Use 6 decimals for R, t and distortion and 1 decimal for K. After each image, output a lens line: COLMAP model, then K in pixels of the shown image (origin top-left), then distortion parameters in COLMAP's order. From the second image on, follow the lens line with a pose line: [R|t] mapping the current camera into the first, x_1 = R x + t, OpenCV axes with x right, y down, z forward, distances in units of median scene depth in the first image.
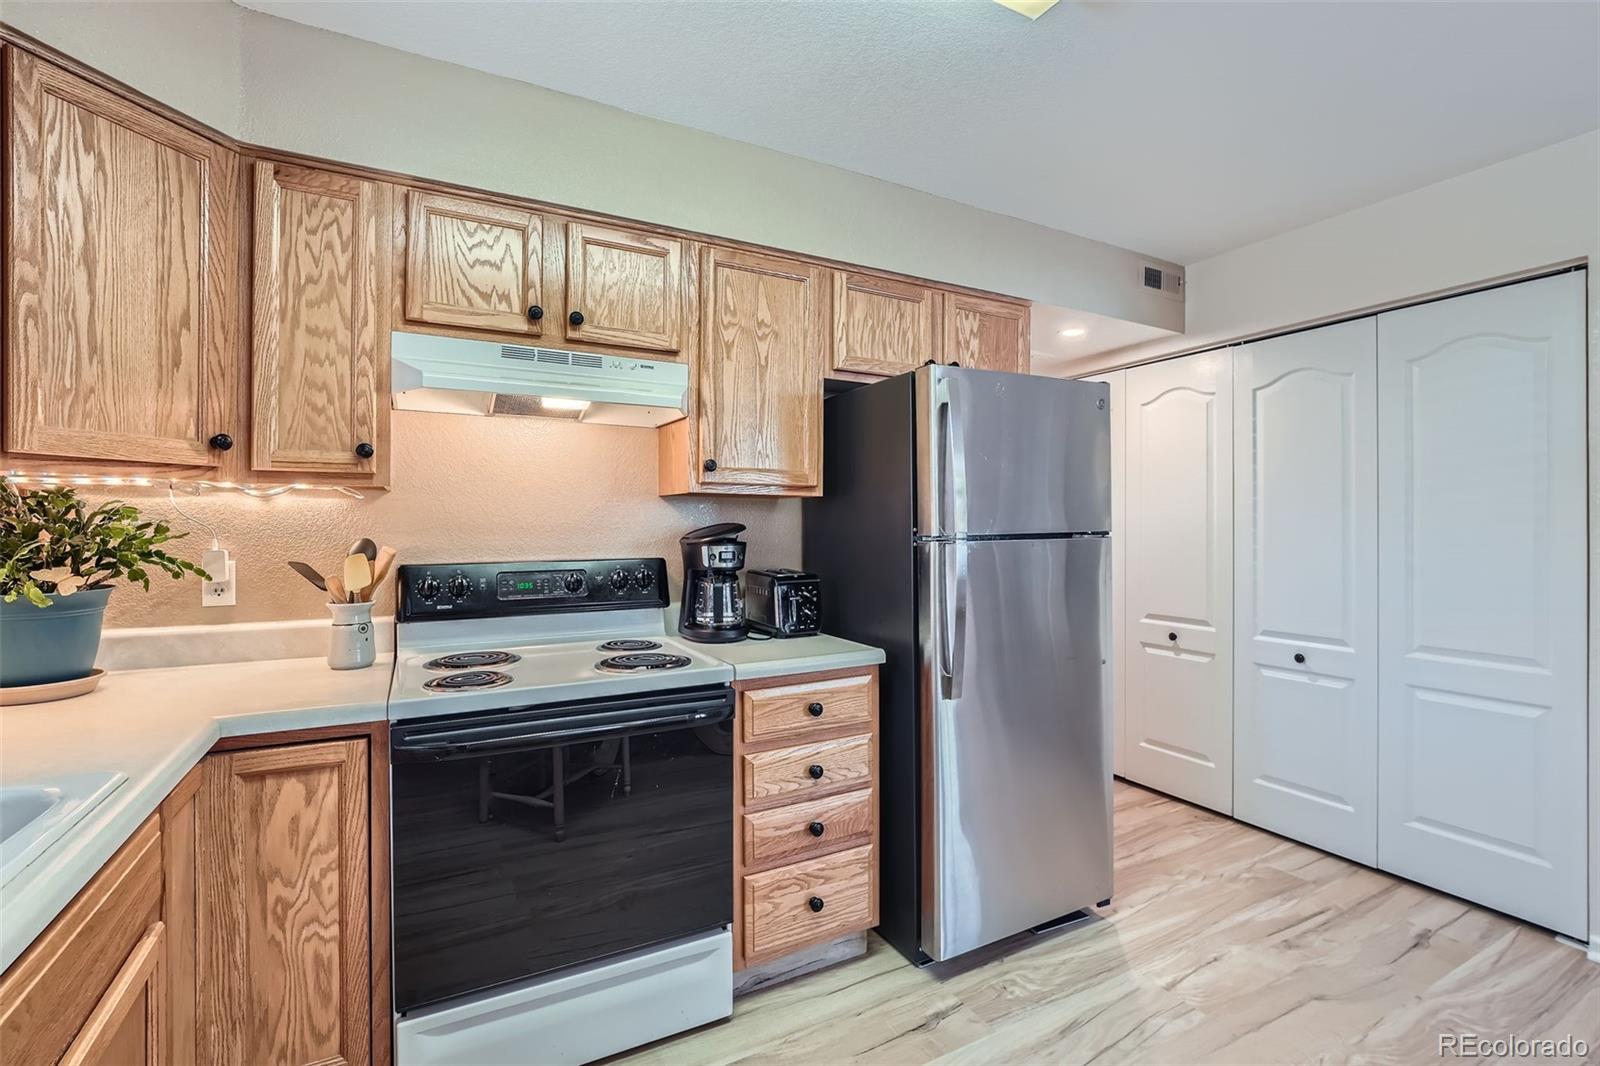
lens RADIAL K [[720.4, 0, 792.2], [0, 720.4, 521.9], [0, 0, 1]] dist [-0.021423, 0.005695]
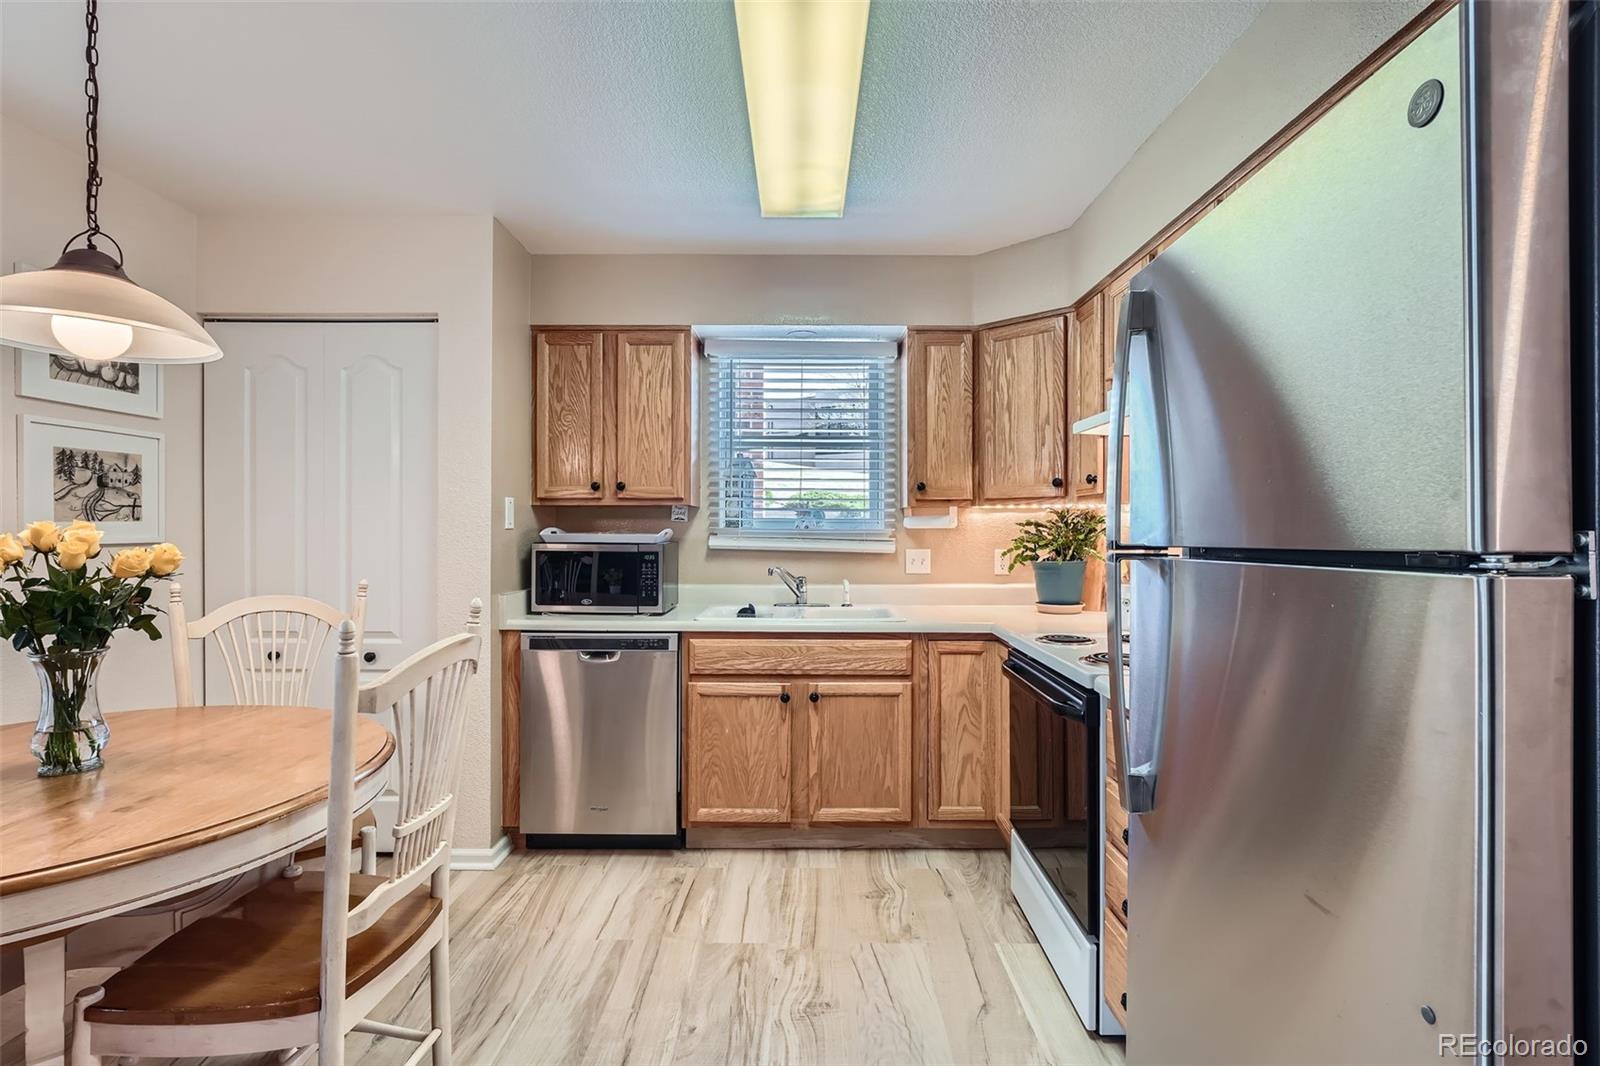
lens RADIAL K [[761.7, 0, 801.0], [0, 761.7, 531.8], [0, 0, 1]] dist [-0.004189, 0.000502]
pose [[-0.475540, 0.002400, -0.879691, 0.951628], [-0.002732, 0.999987, 0.004205, 0.003920], [0.879690, 0.004402, -0.475527, 1.074225]]
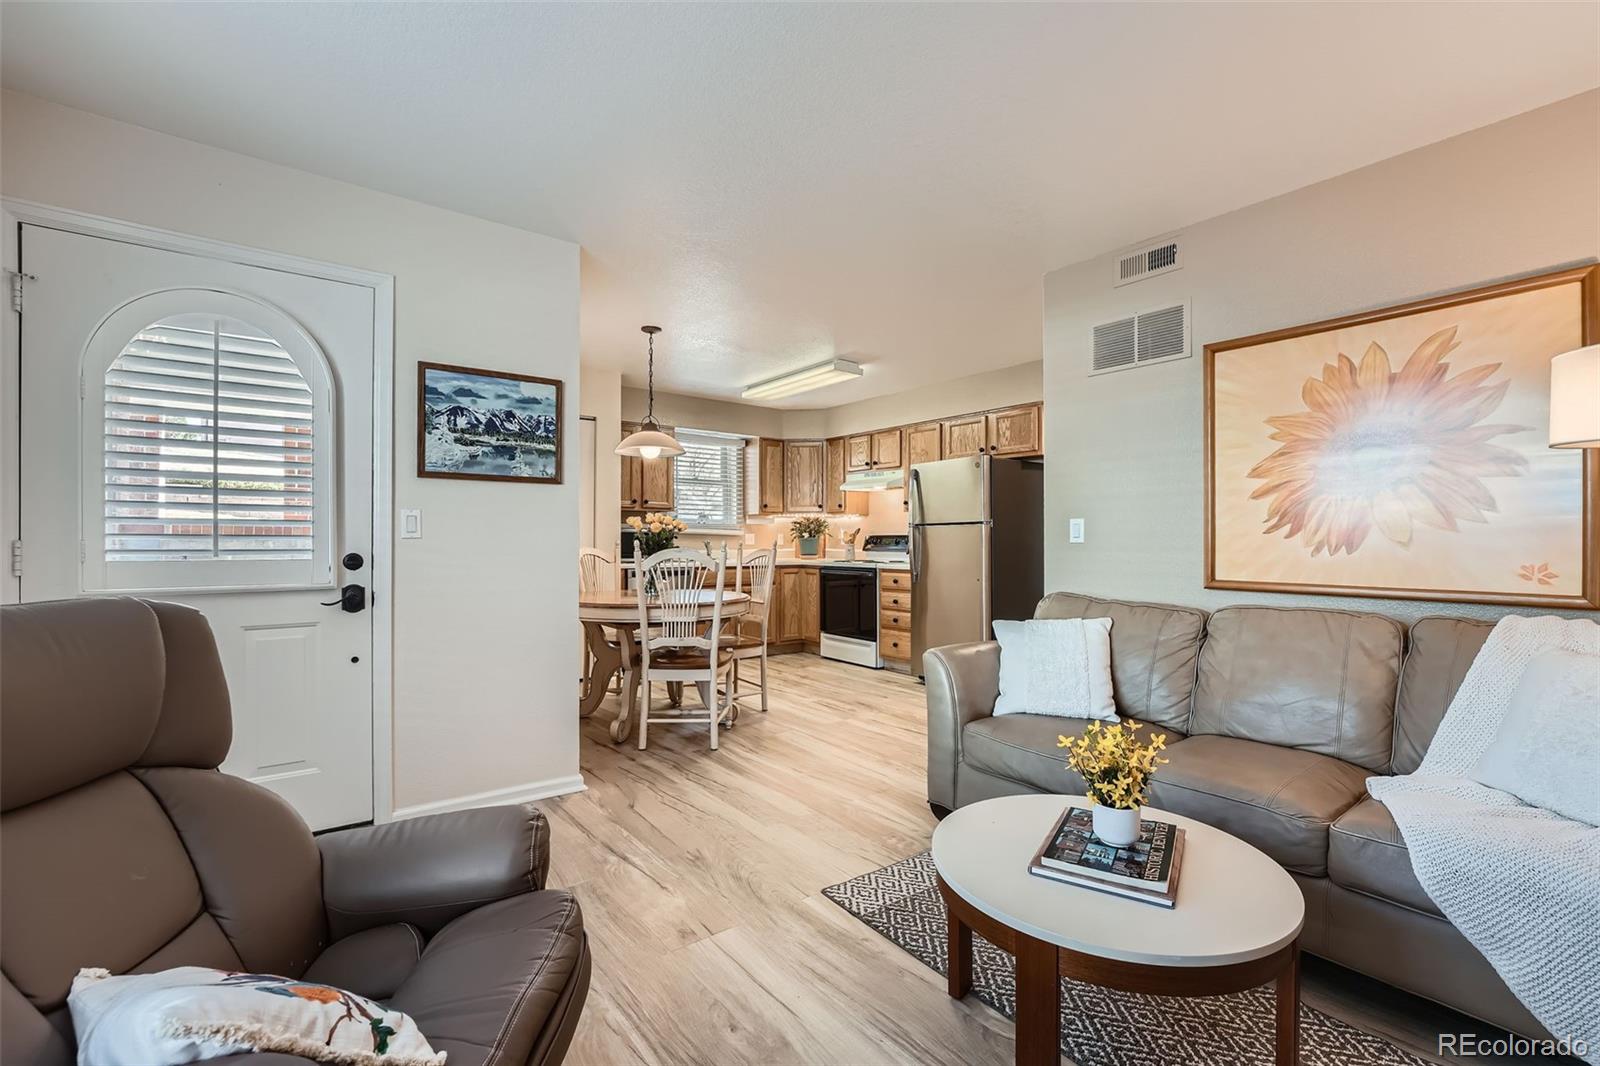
lens RADIAL K [[686.1, 0, 802.7], [0, 686.1, 539.3], [0, 0, 1]] dist [-0.014263, 0.000596]
pose [[0.174482, 0.001398, -0.984659, 2.848379], [-0.001818, 0.999998, 0.001098, 0.078122], [0.984659, 0.001598, 0.174484, 0.097928]]
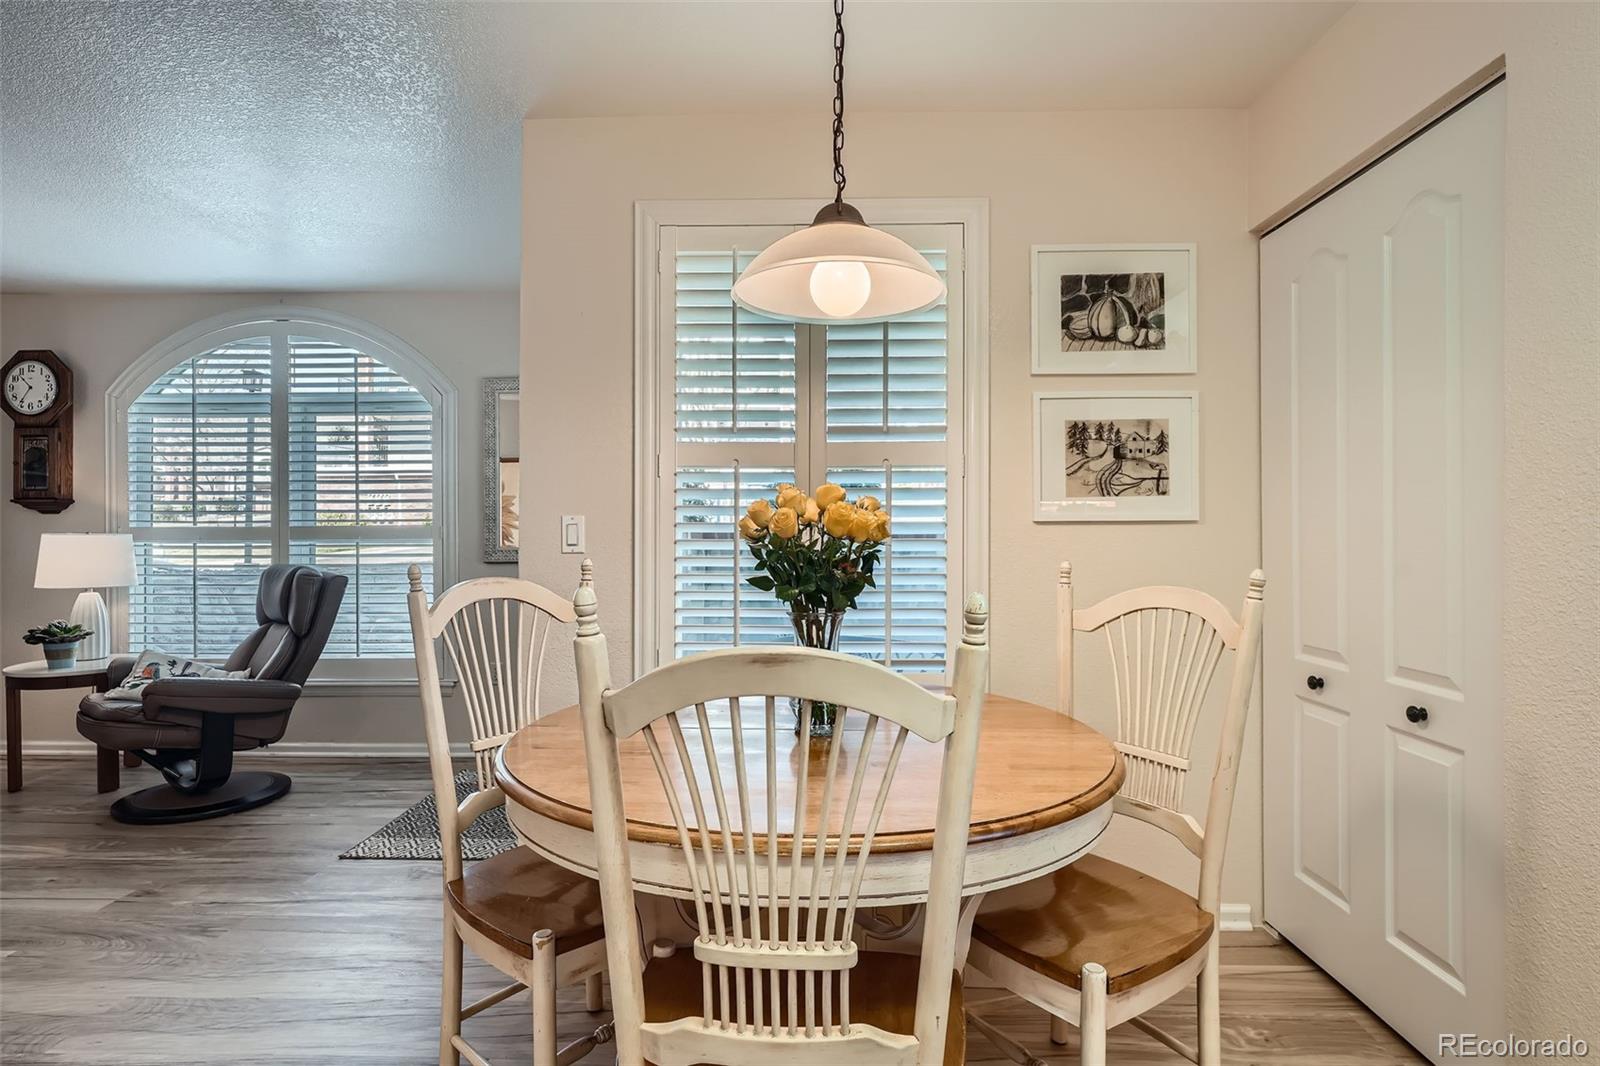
lens RADIAL K [[829.0, 0, 804.8], [0, 829.0, 530.7], [0, 0, 1]] dist [-0.007474, 0.004205]
pose [[-0.874903, 0.002300, 0.484292, 0.197561], [0.000893, 0.999995, -0.003135, 0.051093], [-0.484297, -0.002310, -0.874901, 0.784105]]
